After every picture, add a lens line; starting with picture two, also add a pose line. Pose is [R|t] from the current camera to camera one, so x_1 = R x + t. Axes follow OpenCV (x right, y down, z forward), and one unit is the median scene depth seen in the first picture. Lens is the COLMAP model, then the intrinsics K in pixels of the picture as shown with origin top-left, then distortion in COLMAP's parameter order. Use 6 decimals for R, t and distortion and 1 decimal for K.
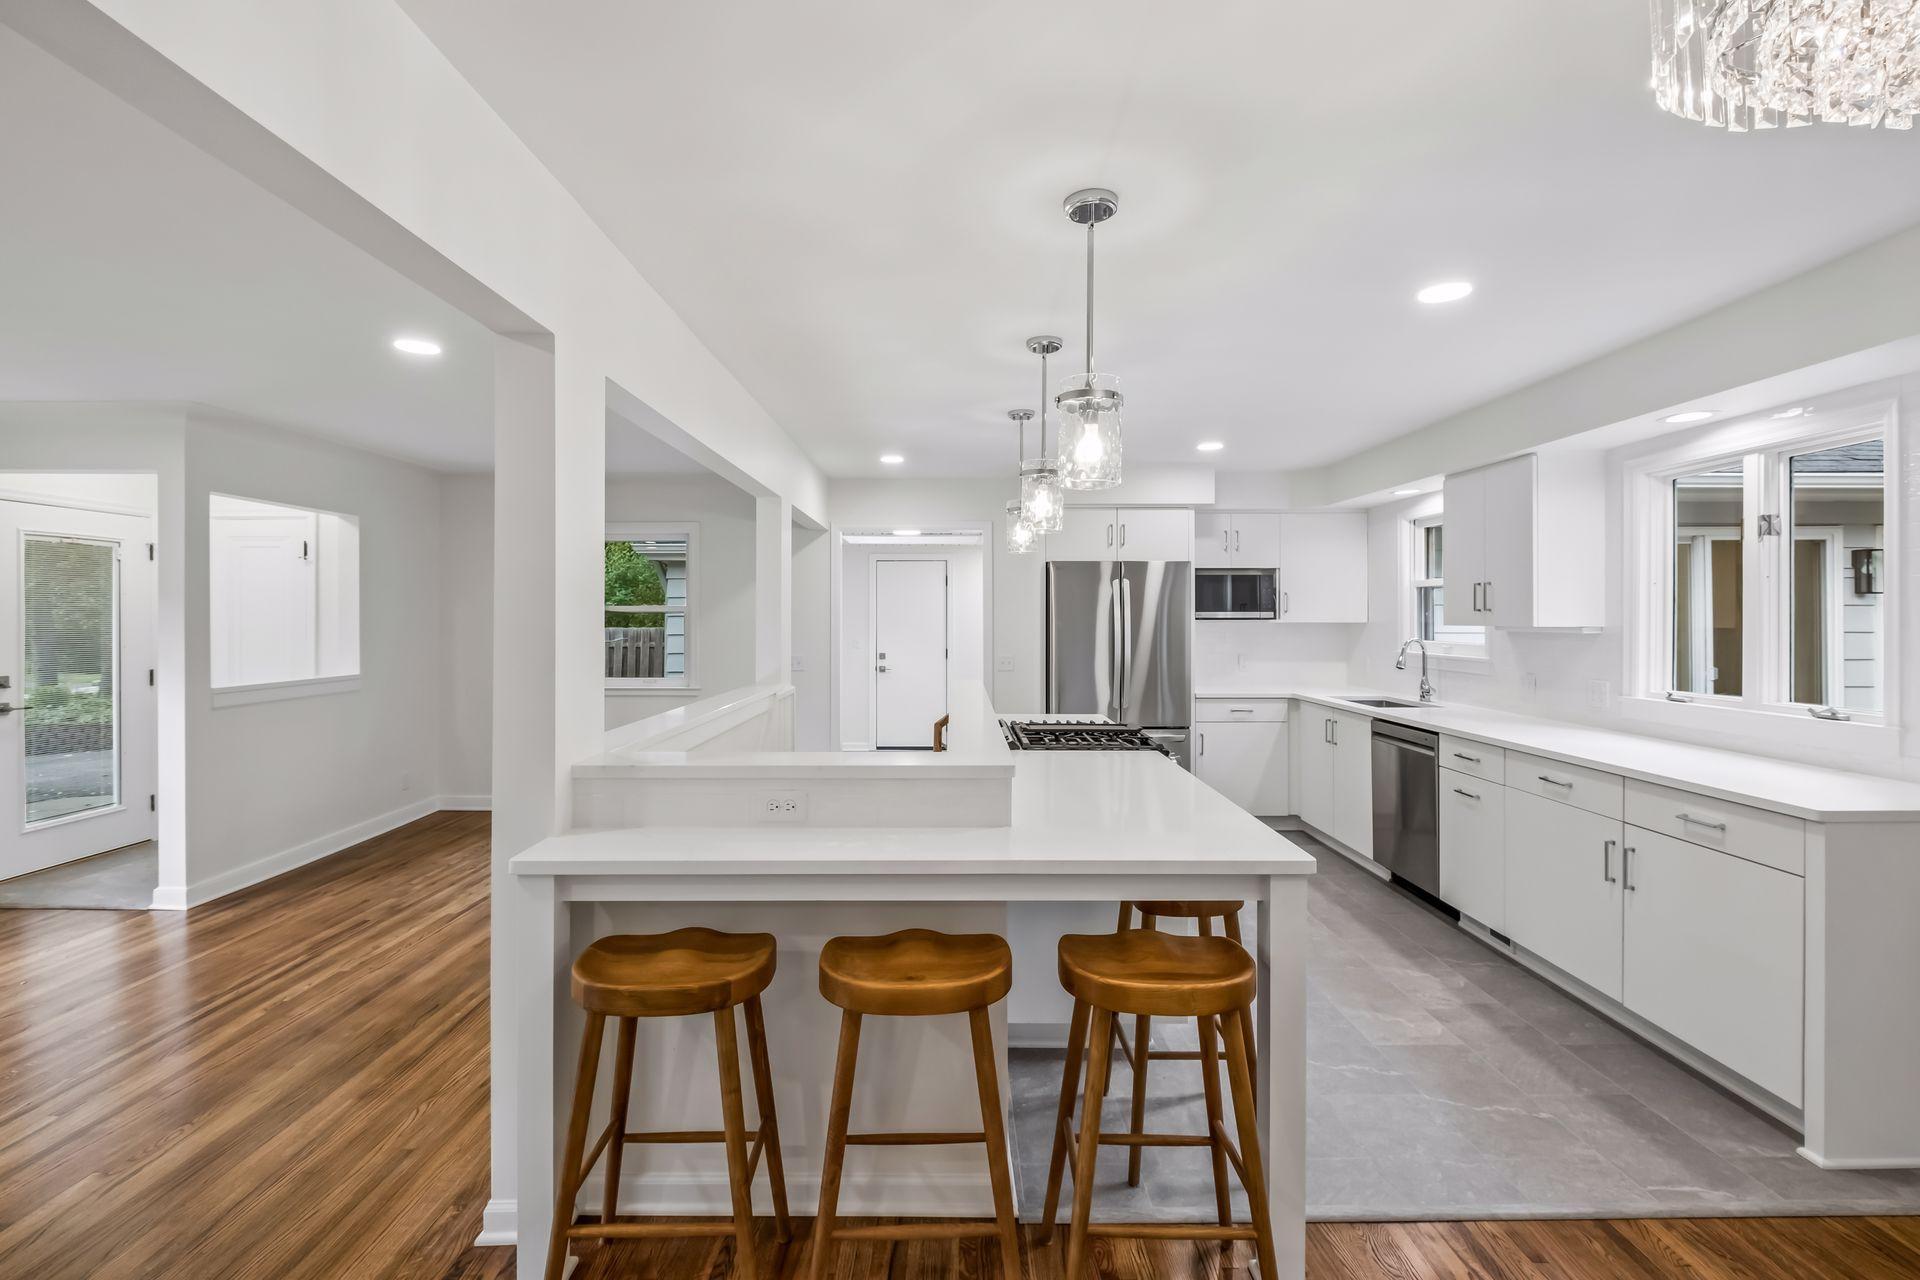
lens RADIAL K [[850.0, 0, 955.5], [0, 850.0, 628.4], [0, 0, 1]] dist [-0.000513, -0.000755]
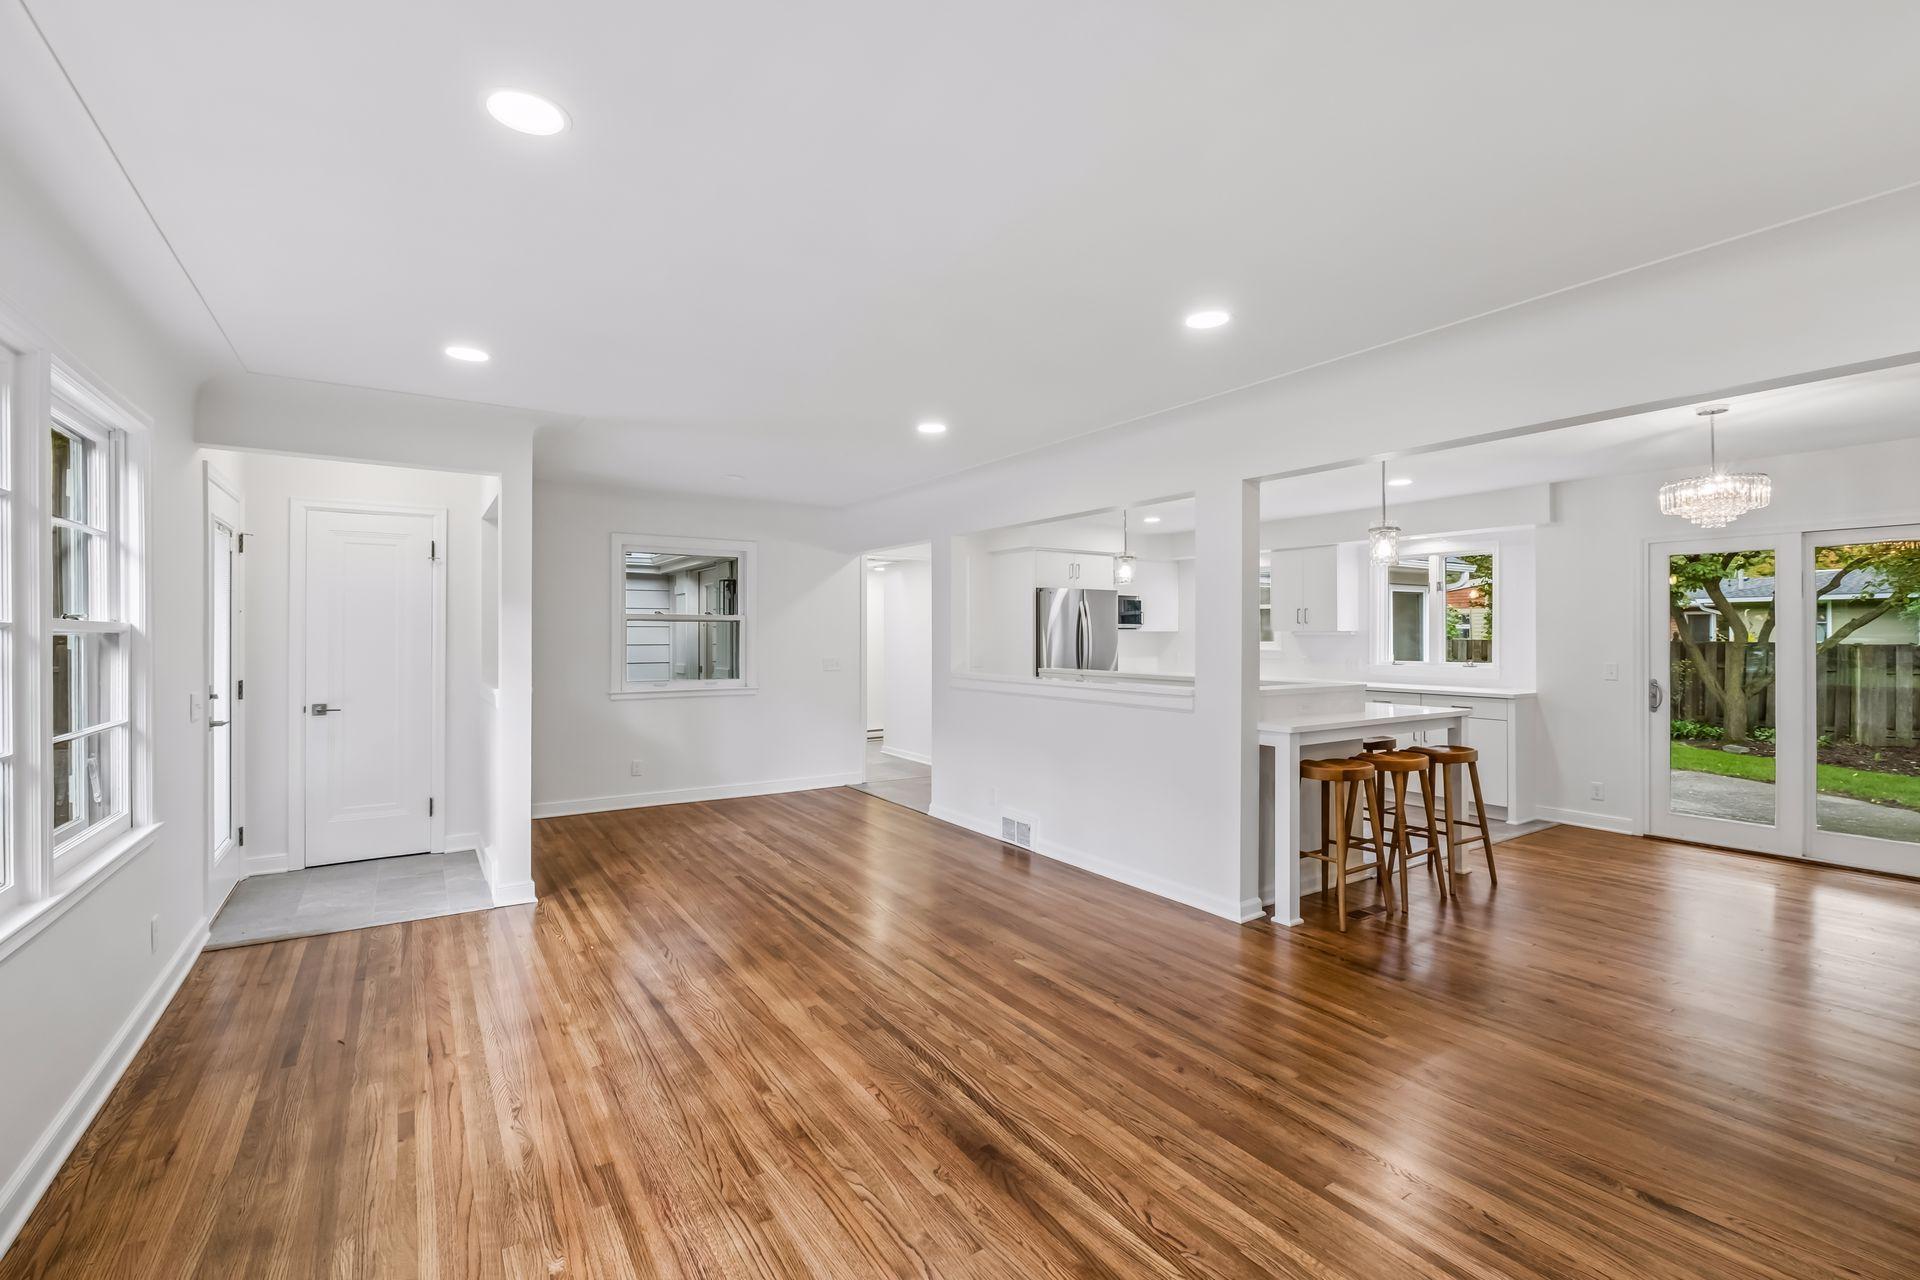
lens RADIAL K [[850.0, 0, 954.0], [0, 850.0, 643.1], [0, 0, 1]] dist [-0.000513, -0.000755]
pose [[0.833895, -0.003650, 0.551911, -1.249735], [0.006603, 0.999973, -0.003363, 0.028092], [-0.551883, 0.006449, 0.833897, -0.181352]]
